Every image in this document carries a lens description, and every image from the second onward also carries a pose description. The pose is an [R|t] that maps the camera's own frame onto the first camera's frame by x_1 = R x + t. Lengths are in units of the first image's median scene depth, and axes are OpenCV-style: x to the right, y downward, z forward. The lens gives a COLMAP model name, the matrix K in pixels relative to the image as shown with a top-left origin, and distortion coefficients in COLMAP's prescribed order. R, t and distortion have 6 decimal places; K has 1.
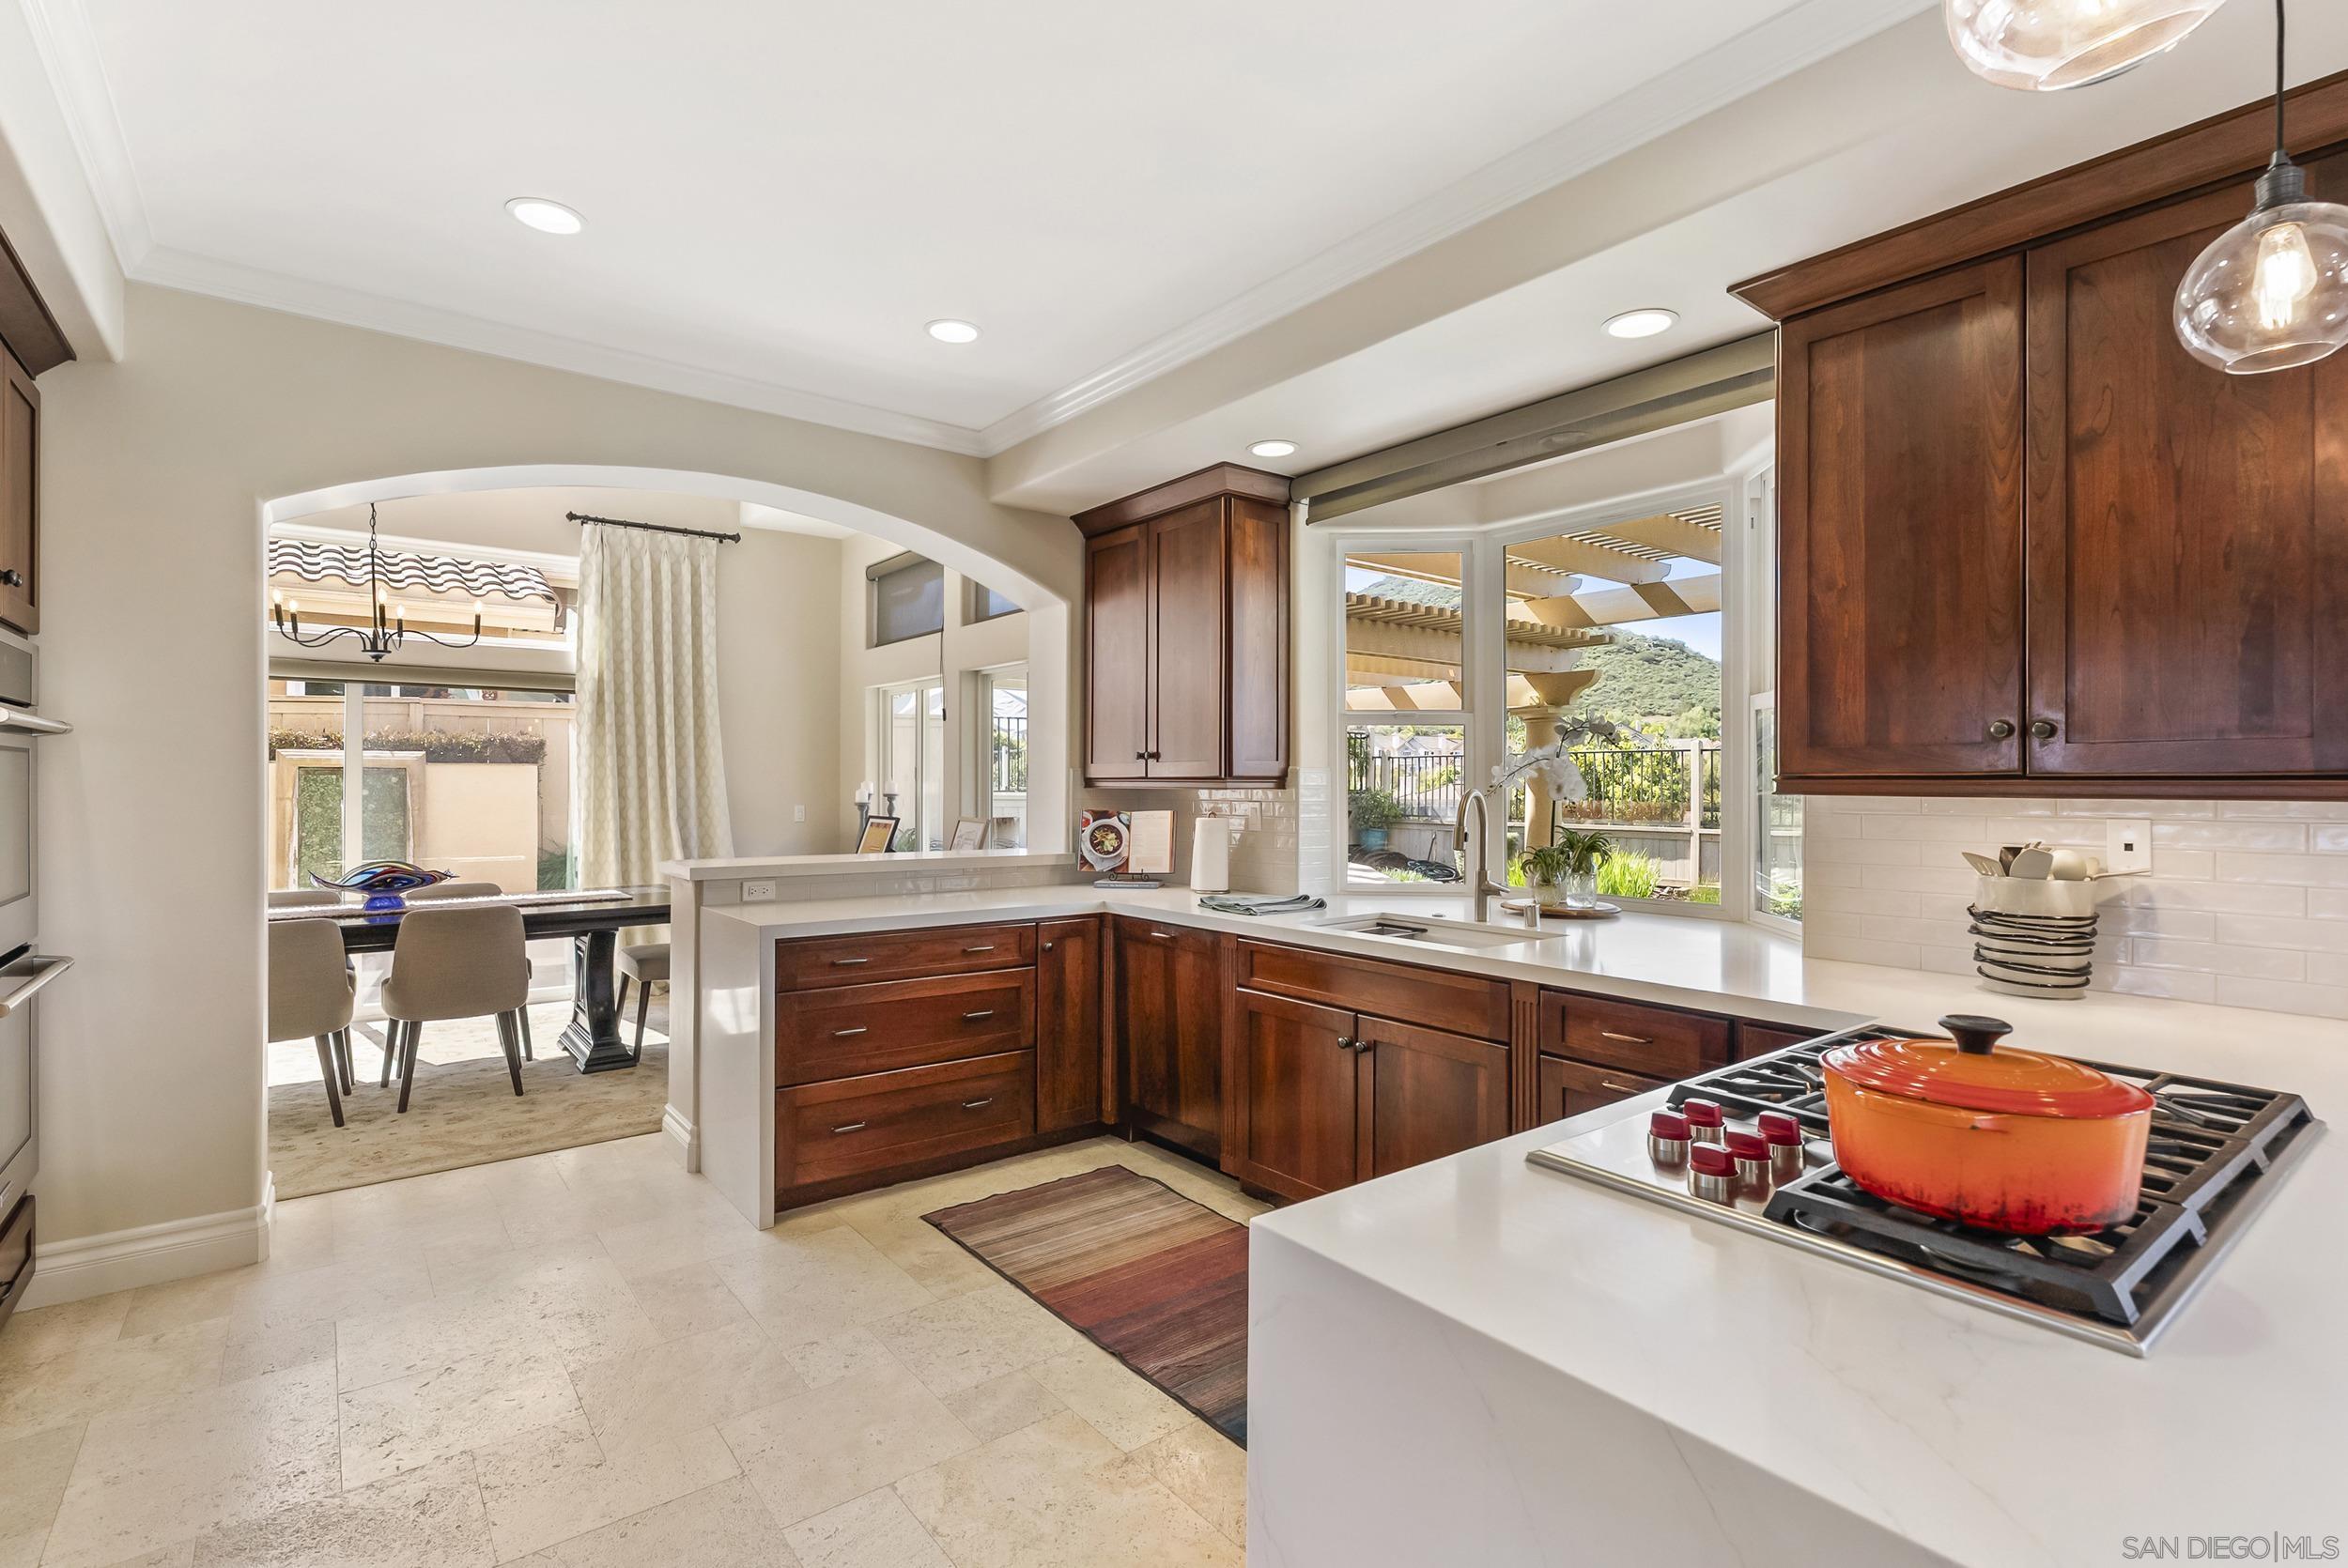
lens RADIAL K [[1089.9, 0, 1177.2], [0, 1089.9, 788.0], [0, 0, 1]] dist [0.000111, -0.000229]
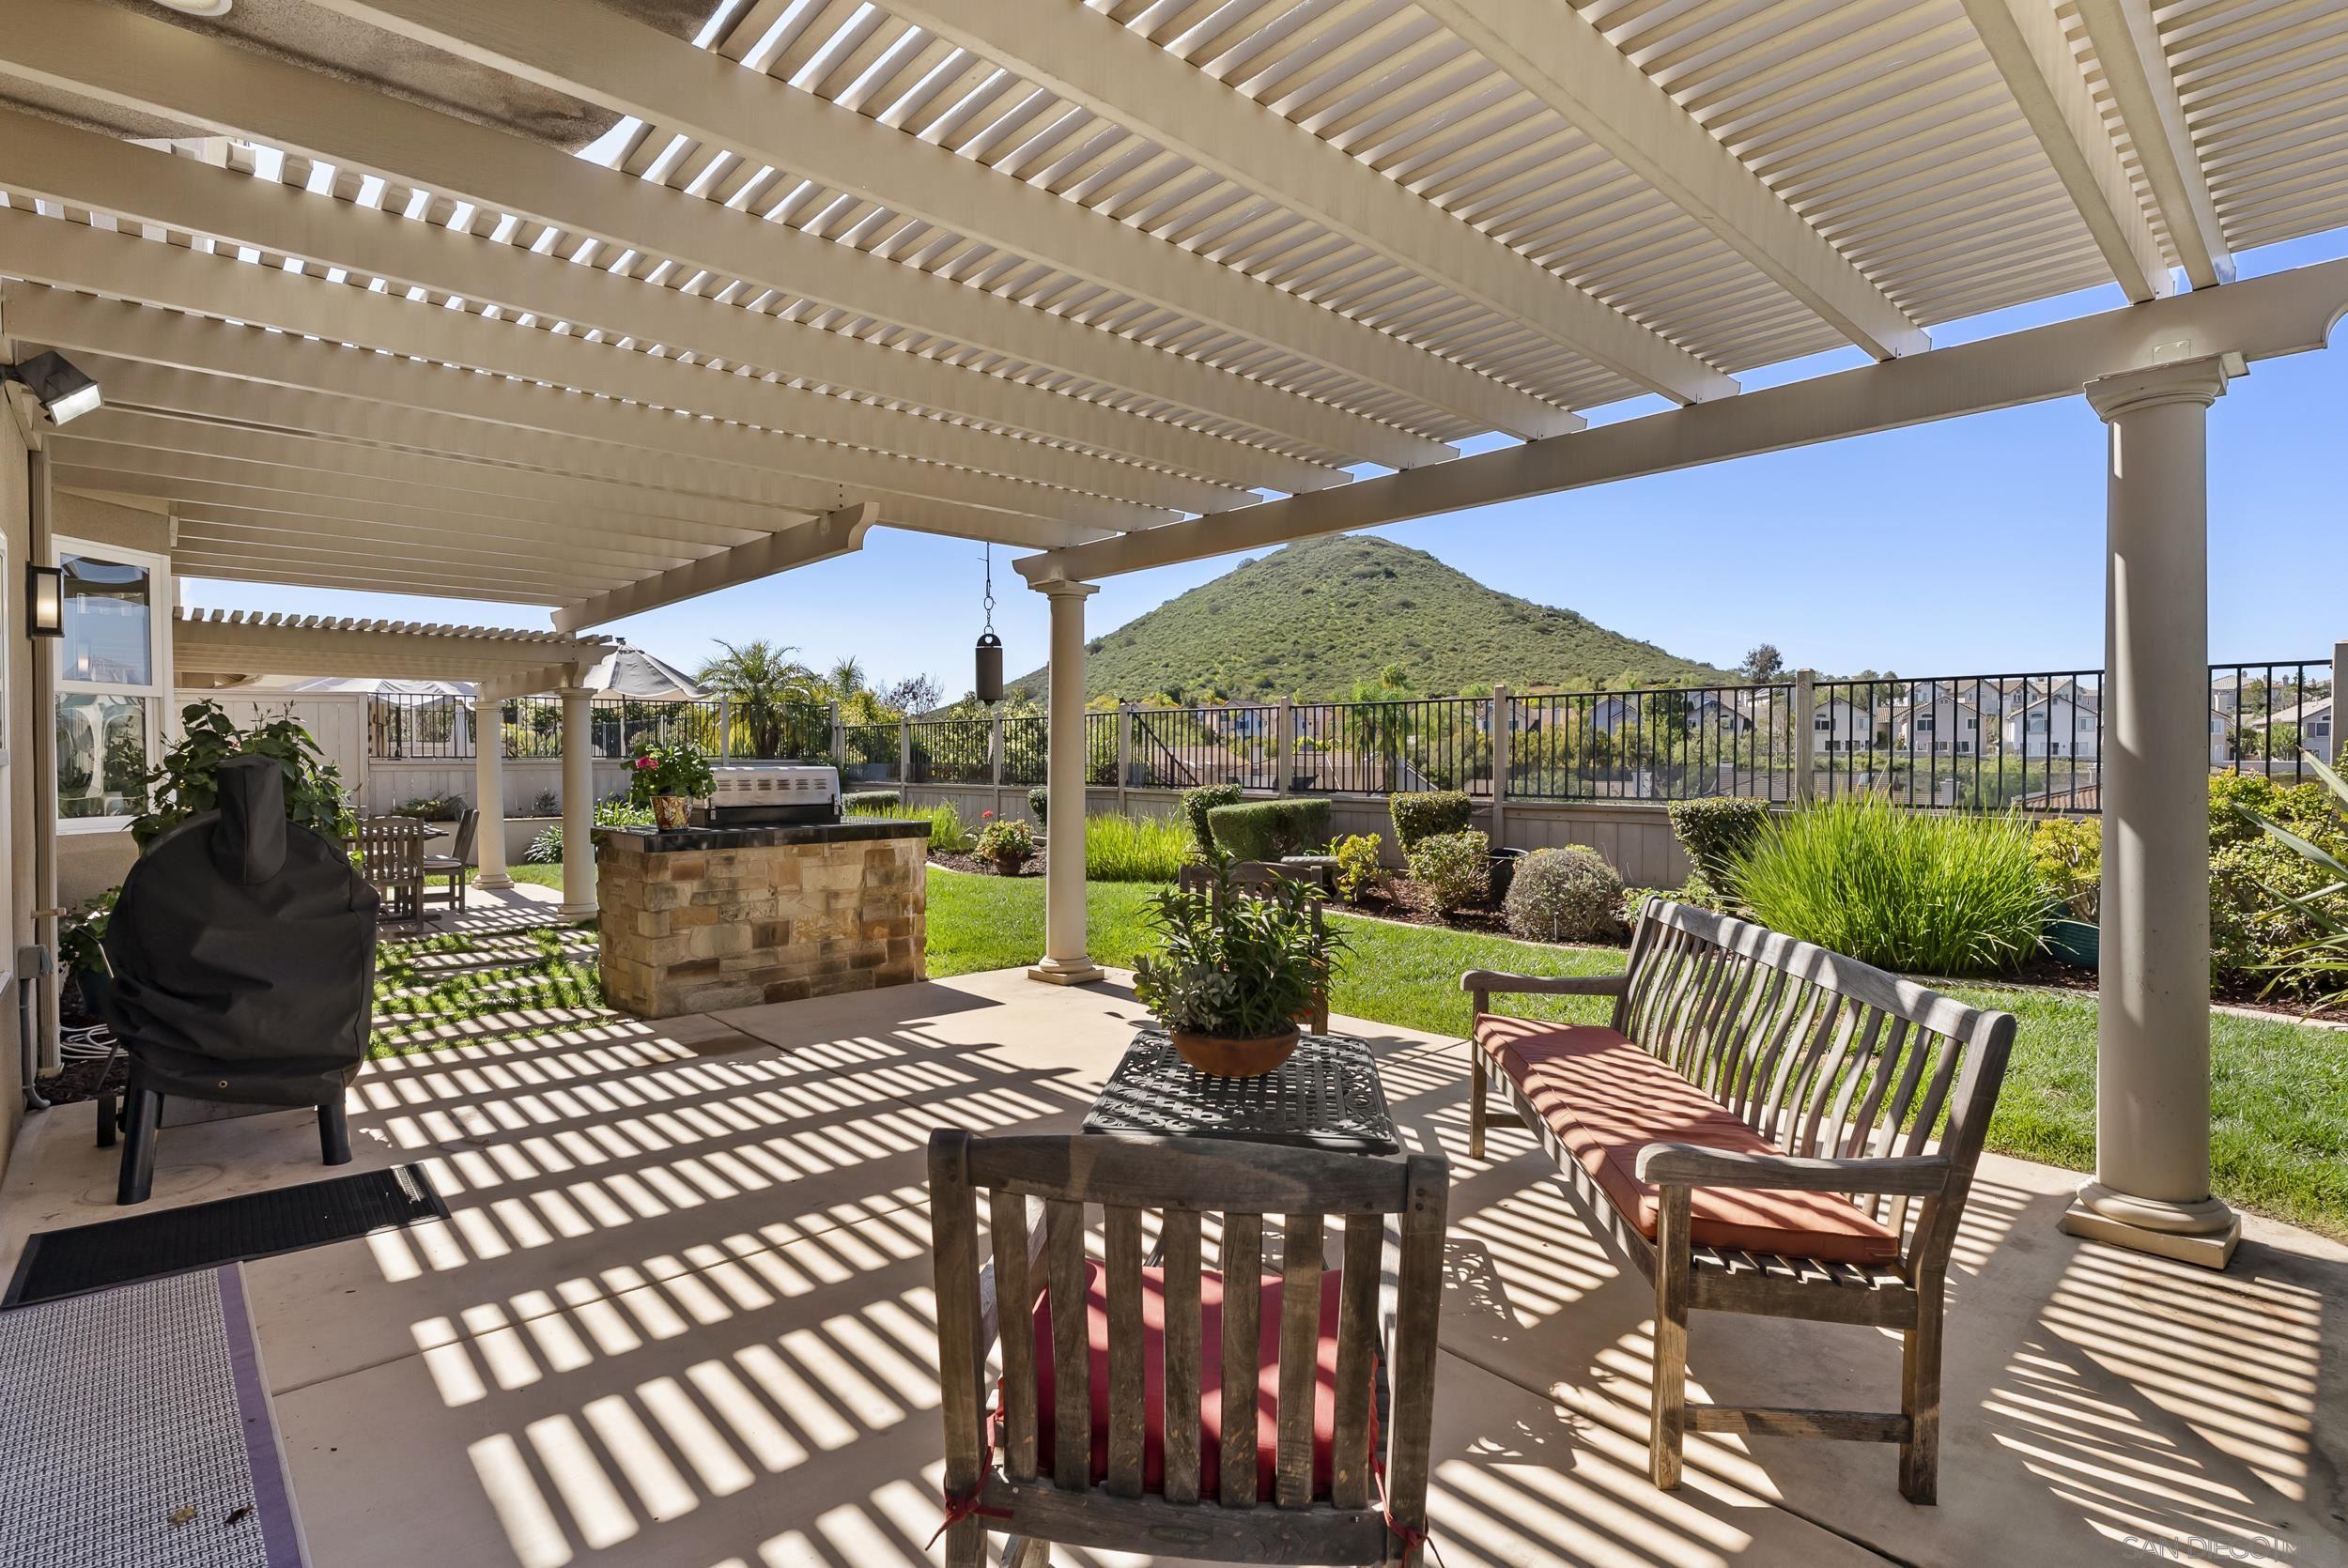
lens RADIAL K [[1128.7, 0, 1168.9], [0, 1128.7, 767.6], [0, 0, 1]] dist [-0.003340, -0.000266]
pose [[0.997490, -0.005987, 0.070554, 1.392716], [0.005565, 0.999965, 0.006178, 0.025806], [-0.070588, -0.005770, 0.997489, -0.613662]]
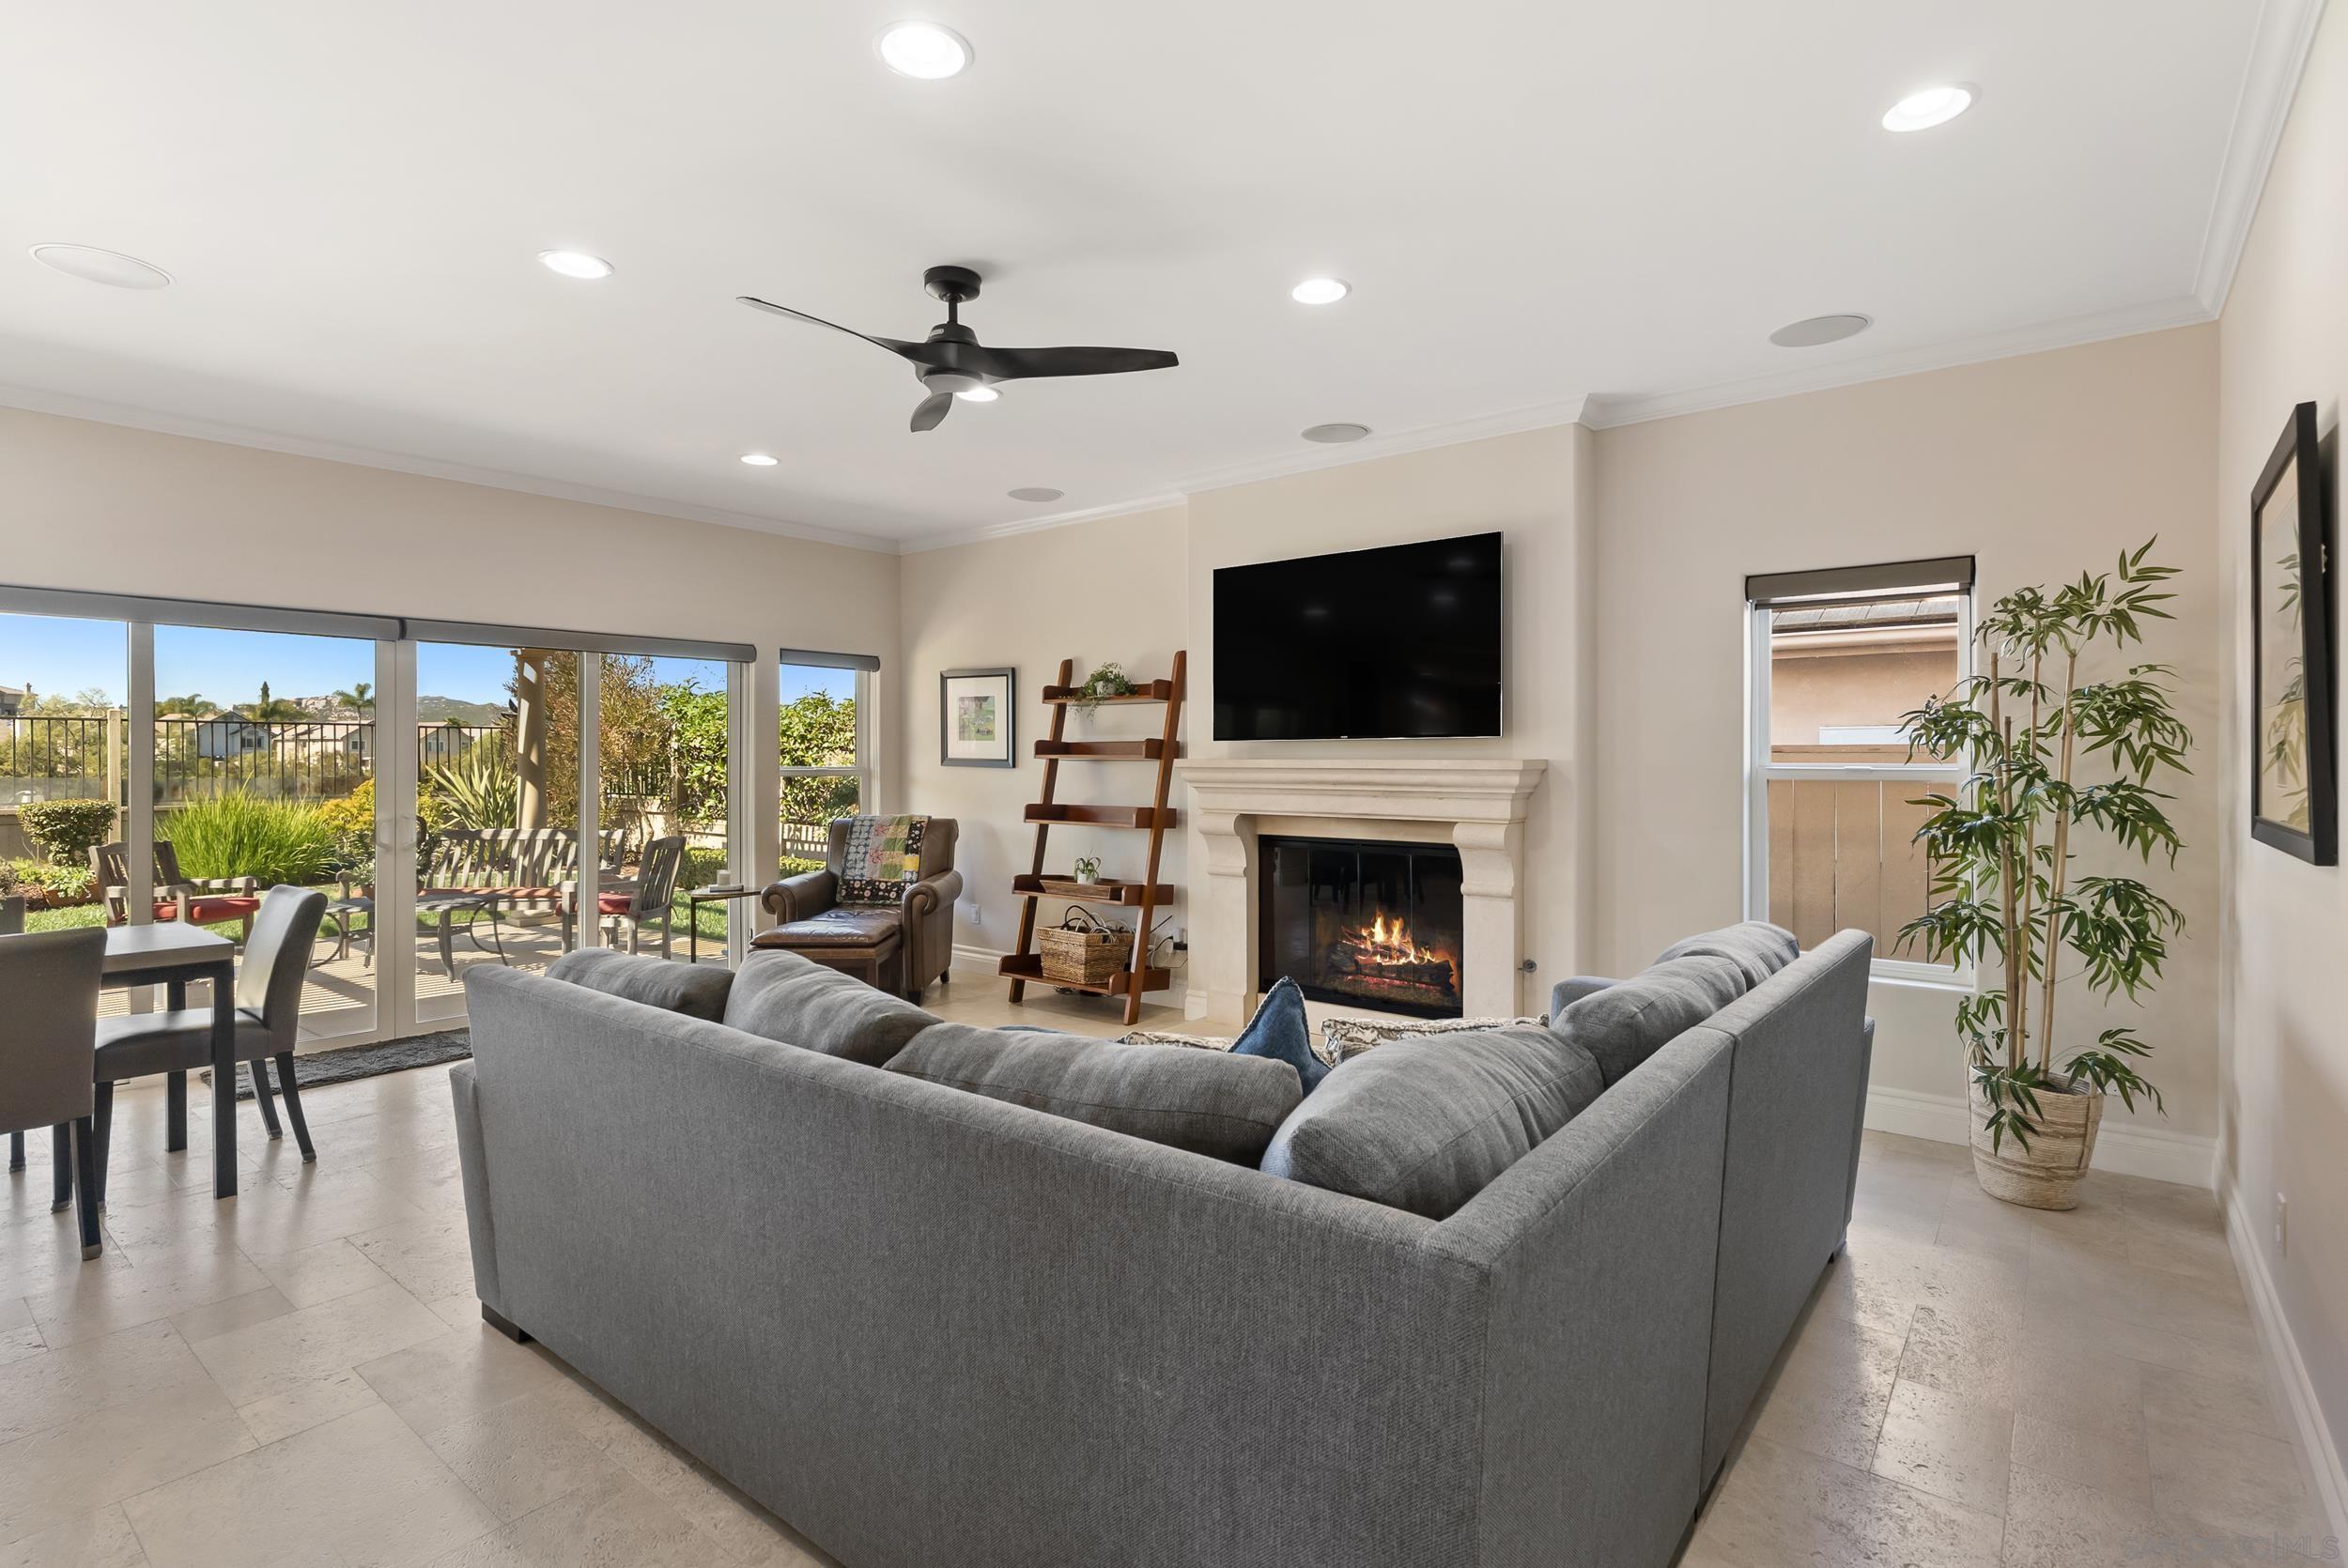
lens RADIAL K [[1128.7, 0, 1168.9], [0, 1128.7, 767.6], [0, 0, 1]] dist [-0.003340, -0.000266]
pose [[-0.219005, -0.010745, 0.975664, -0.272019], [0.003528, 0.999924, 0.011804, 0.001414], [-0.975717, 0.006027, -0.218951, -0.684167]]
